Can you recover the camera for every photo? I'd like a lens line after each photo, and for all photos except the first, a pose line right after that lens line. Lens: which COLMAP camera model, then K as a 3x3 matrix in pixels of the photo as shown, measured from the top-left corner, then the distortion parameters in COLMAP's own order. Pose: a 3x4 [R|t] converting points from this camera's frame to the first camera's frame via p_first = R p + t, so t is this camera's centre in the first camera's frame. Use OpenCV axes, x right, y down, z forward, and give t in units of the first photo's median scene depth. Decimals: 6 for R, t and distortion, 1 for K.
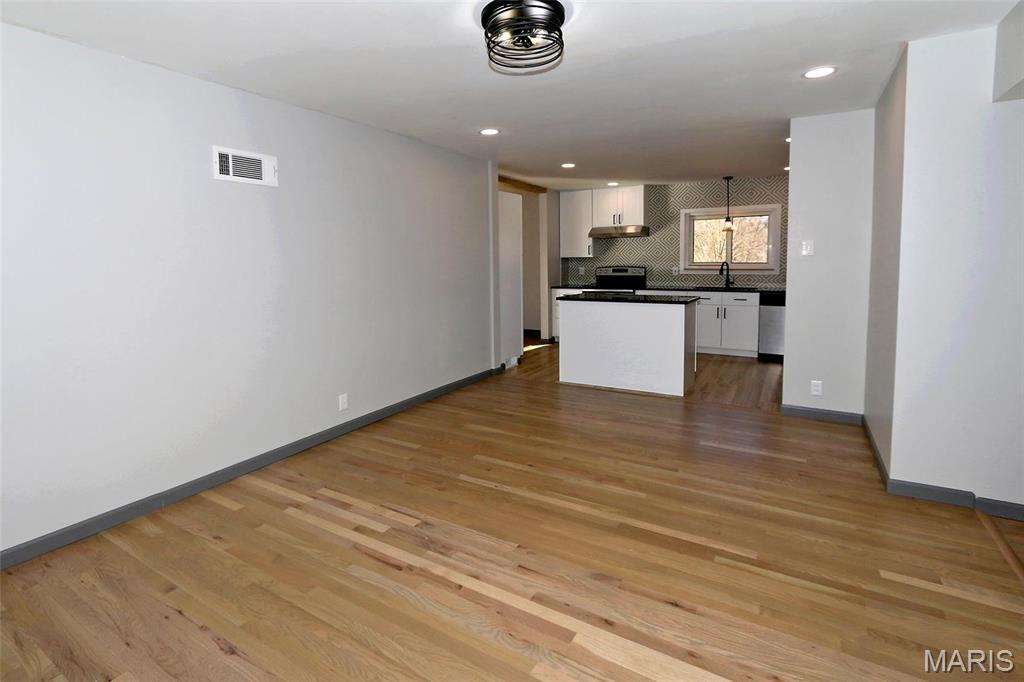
lens RADIAL K [[499.9, 0, 491.6], [0, 499.9, 288.1], [0, 0, 1]] dist [-0.019966, 0.001915]
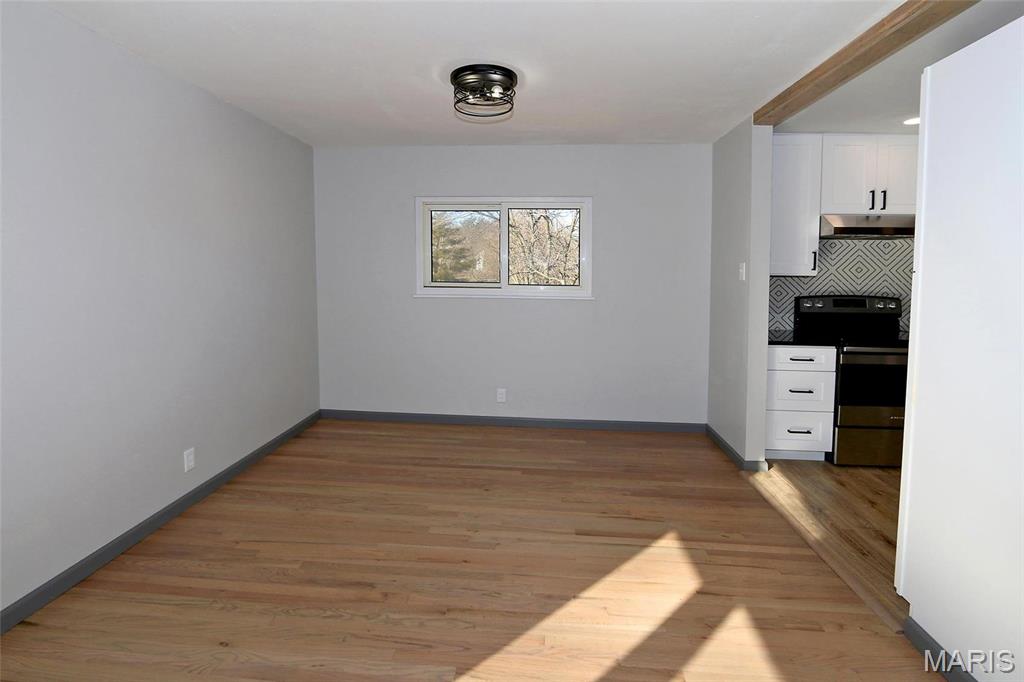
lens RADIAL K [[467.3, 0, 510.6], [0, 467.3, 292.2], [0, 0, 1]] dist [-0.017293, 0.000033]
pose [[0.884441, 0.003684, 0.466637, -0.342487], [0.001801, 0.999934, -0.011308, -0.051150], [-0.466648, 0.010841, 0.884377, 0.921357]]
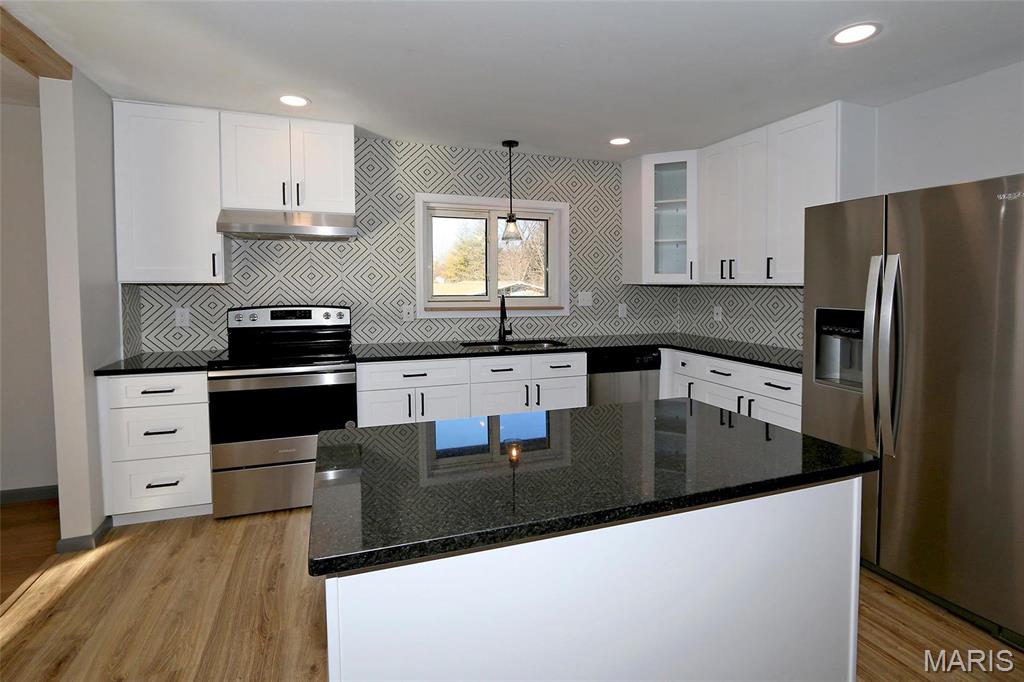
lens RADIAL K [[499.9, 0, 494.1], [0, 499.9, 294.8], [0, 0, 1]] dist [-0.019966, 0.001915]
pose [[0.626398, -0.003306, 0.779496, 0.034899], [0.033809, 0.999165, -0.022931, -0.044900], [-0.778770, 0.040719, 0.625987, 0.728399]]
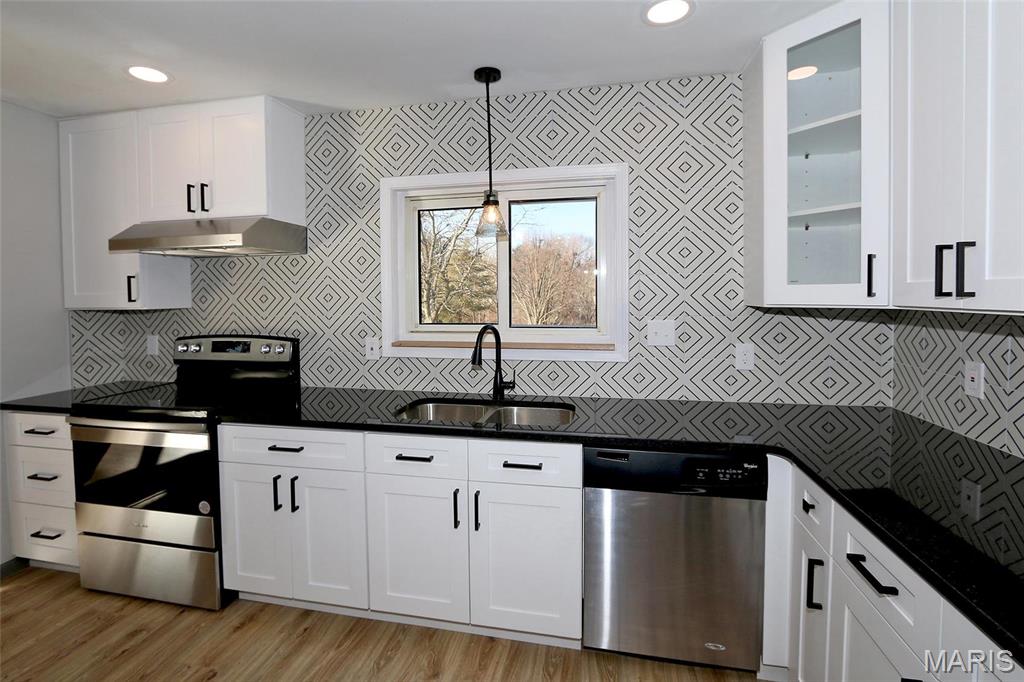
lens RADIAL K [[499.9, 0, 506.4], [0, 499.9, 310.1], [0, 0, 1]] dist [-0.019966, 0.001915]
pose [[0.937277, -0.003835, 0.348565, 0.397125], [0.016521, 0.999305, -0.033430, -0.056821], [-0.348195, 0.037091, 0.936688, 0.741436]]
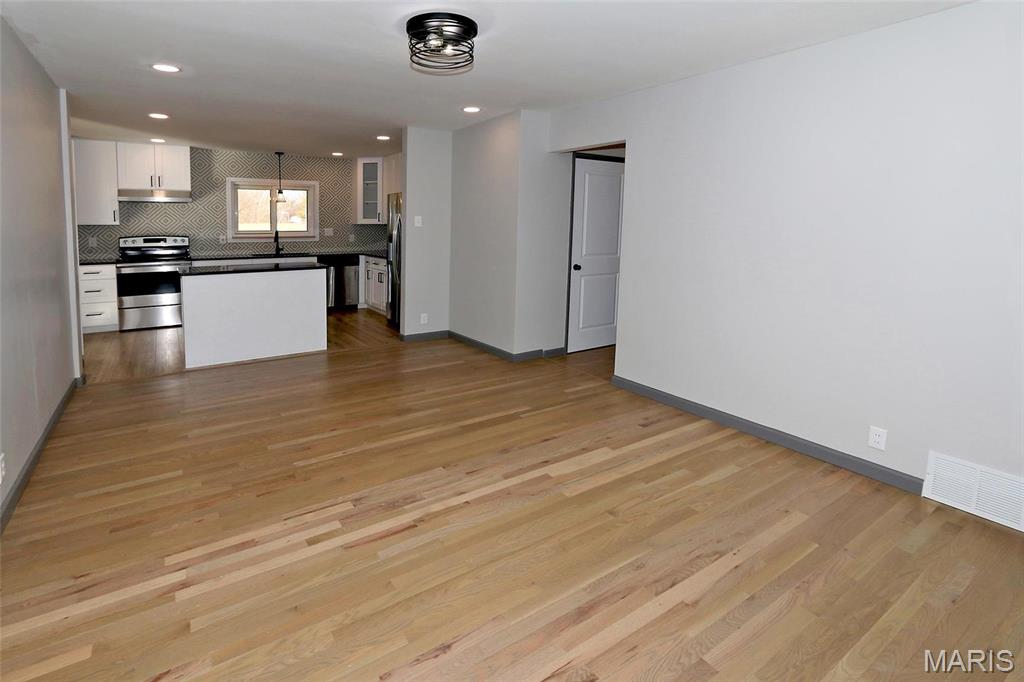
lens RADIAL K [[499.9, 0, 500.4], [0, 499.9, 239.0], [0, 0, 1]] dist [-0.019966, 0.001915]
pose [[0.410904, -0.014322, 0.911566, -0.346082], [0.046925, 0.998884, -0.005458, -0.005381], [-0.910470, 0.045018, 0.411117, 0.128327]]
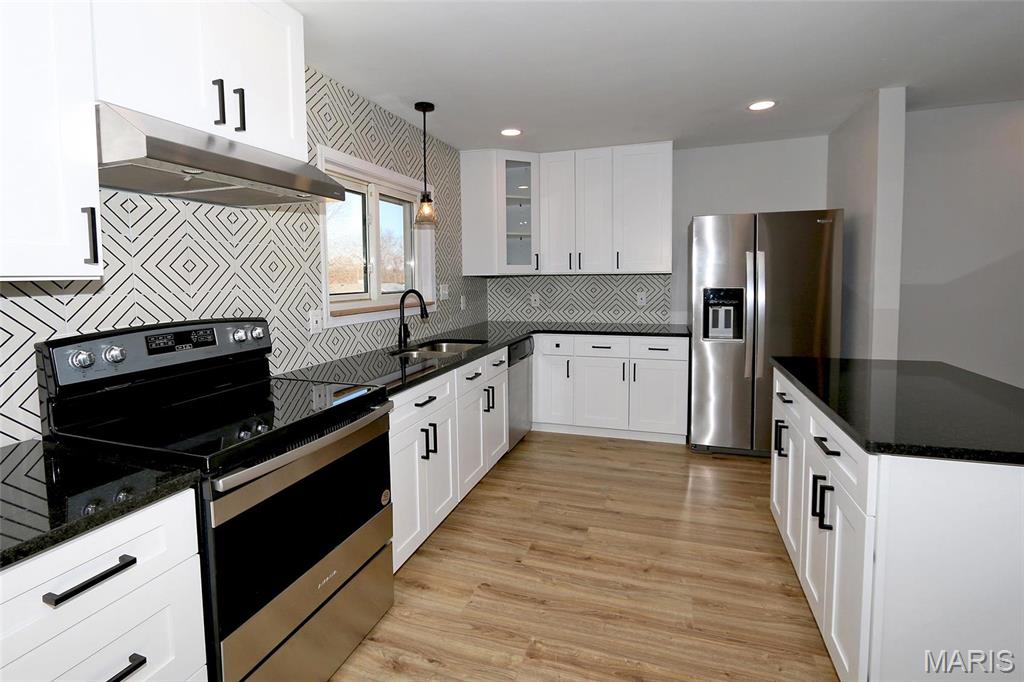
lens RADIAL K [[499.9, 0, 506.7], [0, 499.9, 304.9], [0, 0, 1]] dist [-0.019966, 0.001915]
pose [[-0.231919, -0.042660, 0.971799, 0.005826], [0.072063, 0.995539, 0.060900, -0.067006], [-0.970062, 0.084155, -0.227810, 1.127972]]
